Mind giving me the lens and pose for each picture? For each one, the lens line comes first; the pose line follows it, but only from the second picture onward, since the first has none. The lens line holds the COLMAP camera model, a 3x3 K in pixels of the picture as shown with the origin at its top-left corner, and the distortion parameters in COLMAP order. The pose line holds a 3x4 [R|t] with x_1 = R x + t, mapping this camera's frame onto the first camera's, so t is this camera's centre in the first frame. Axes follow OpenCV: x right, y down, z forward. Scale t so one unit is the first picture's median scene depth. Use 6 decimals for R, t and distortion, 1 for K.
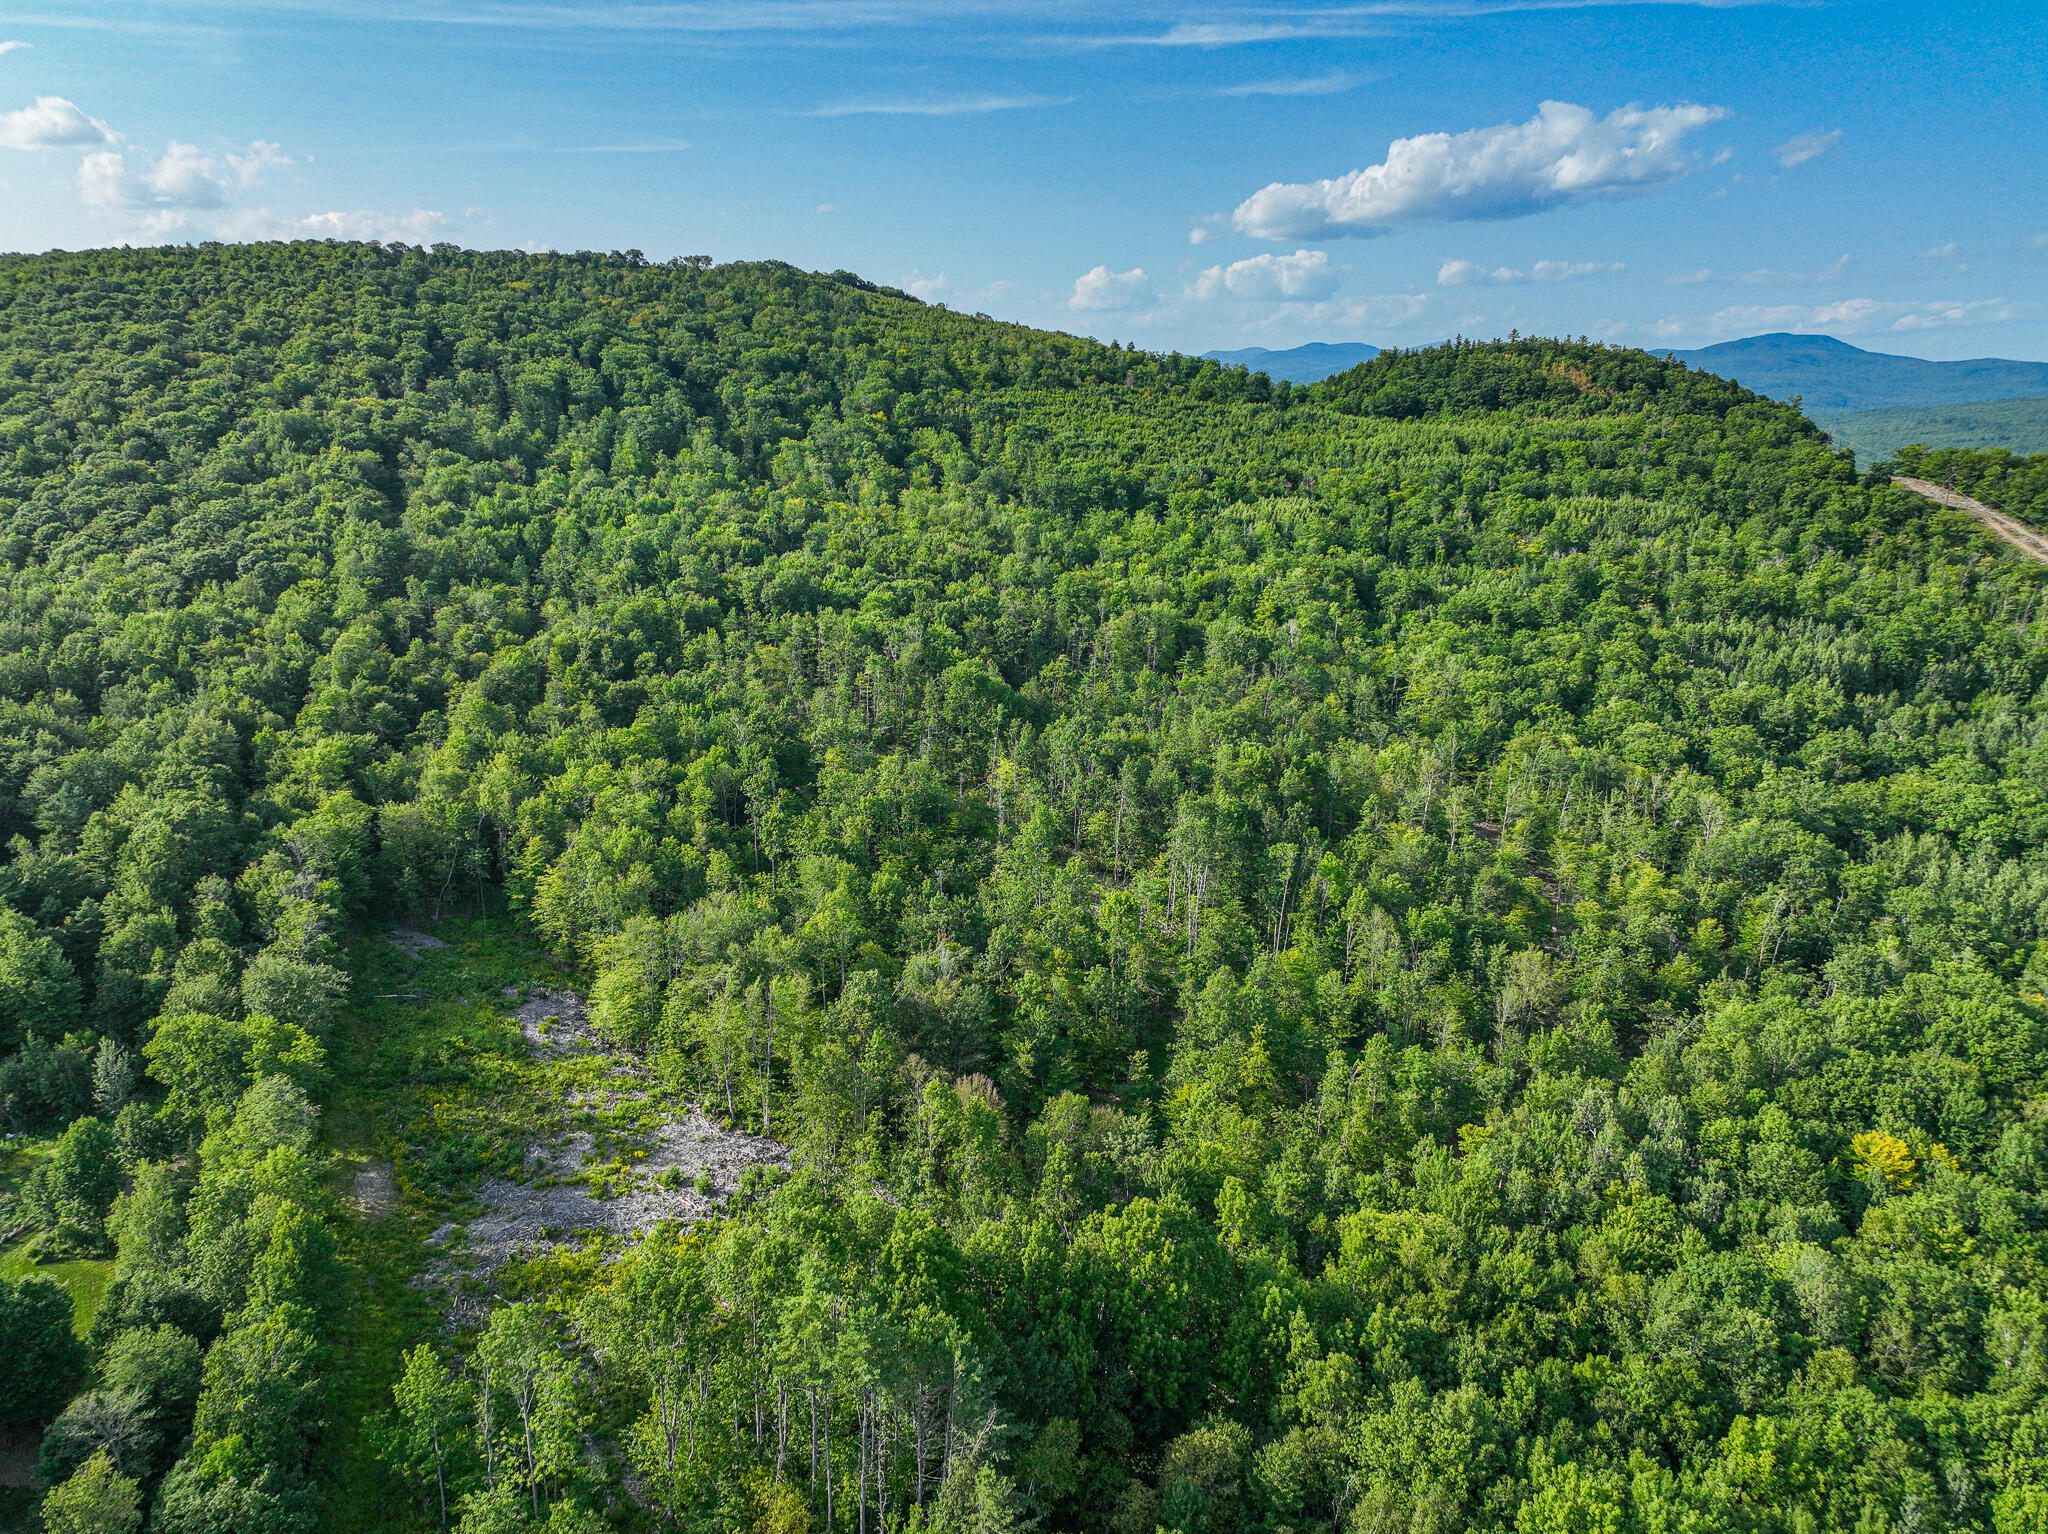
lens RADIAL K [[1441.8, 0, 1022.7], [0, 1441.8, 767.5], [0, 0, 1]] dist [0.001218, 0.020765]
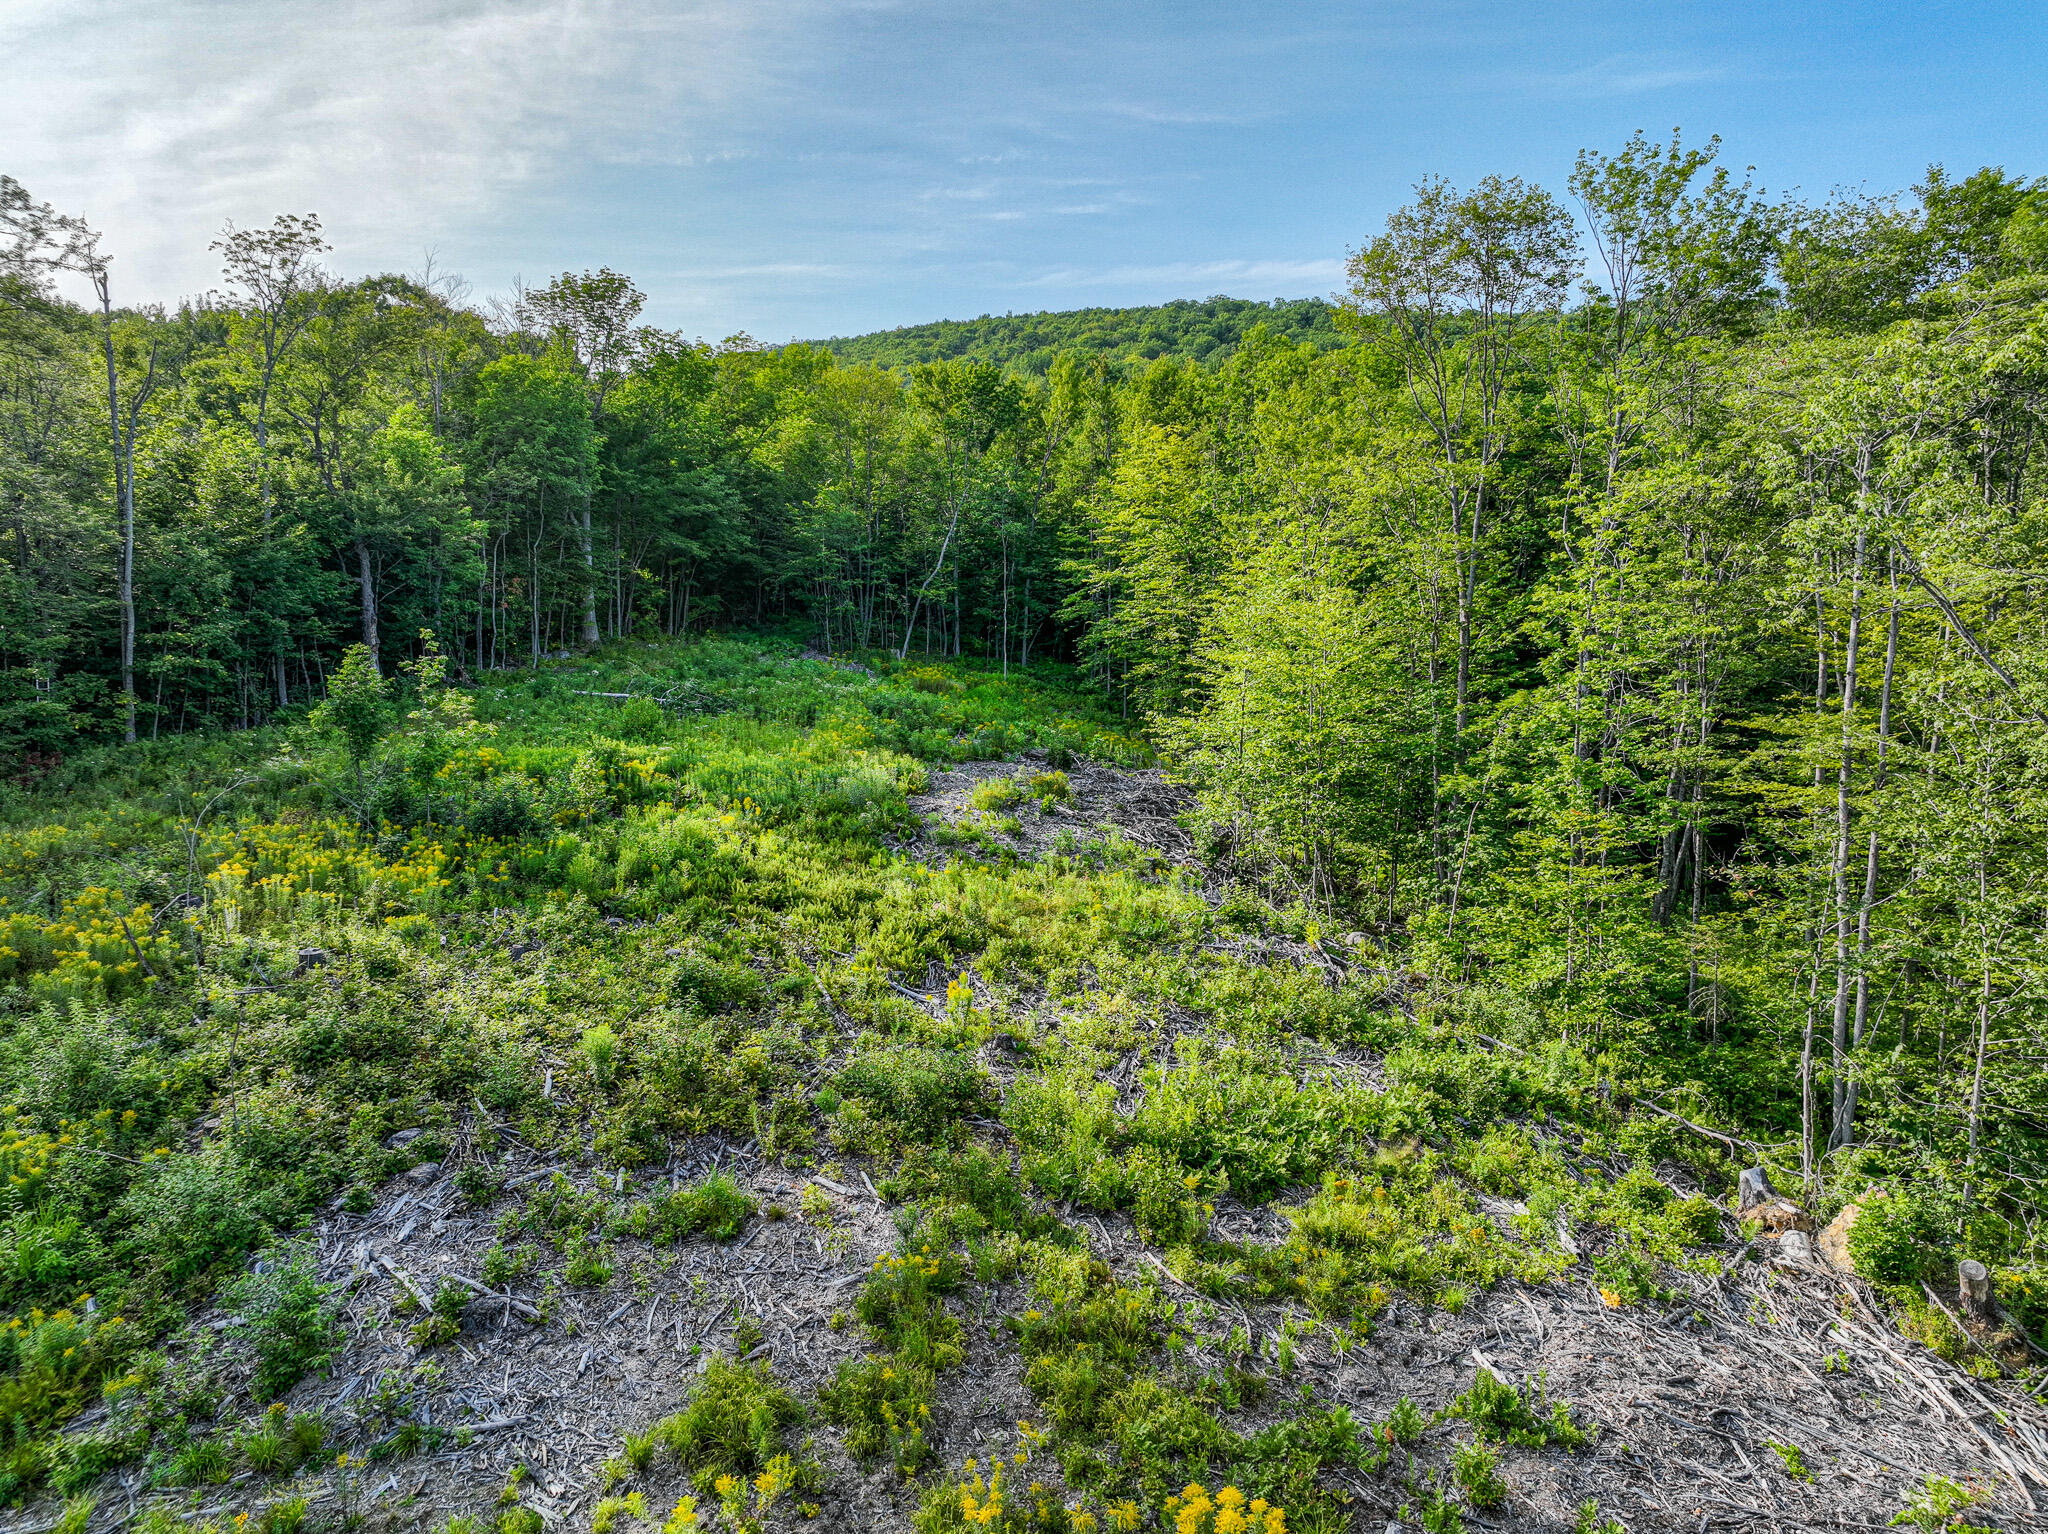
lens RADIAL K [[1441.8, 0, 1020.5], [0, 1441.8, 747.3], [0, 0, 1]] dist [0.001218, 0.020765]
pose [[0.858480, 0.035314, -0.511630, -0.221436], [-0.125542, 0.981744, -0.142889, 0.223252], [0.497244, 0.186899, 0.847241, 0.860461]]
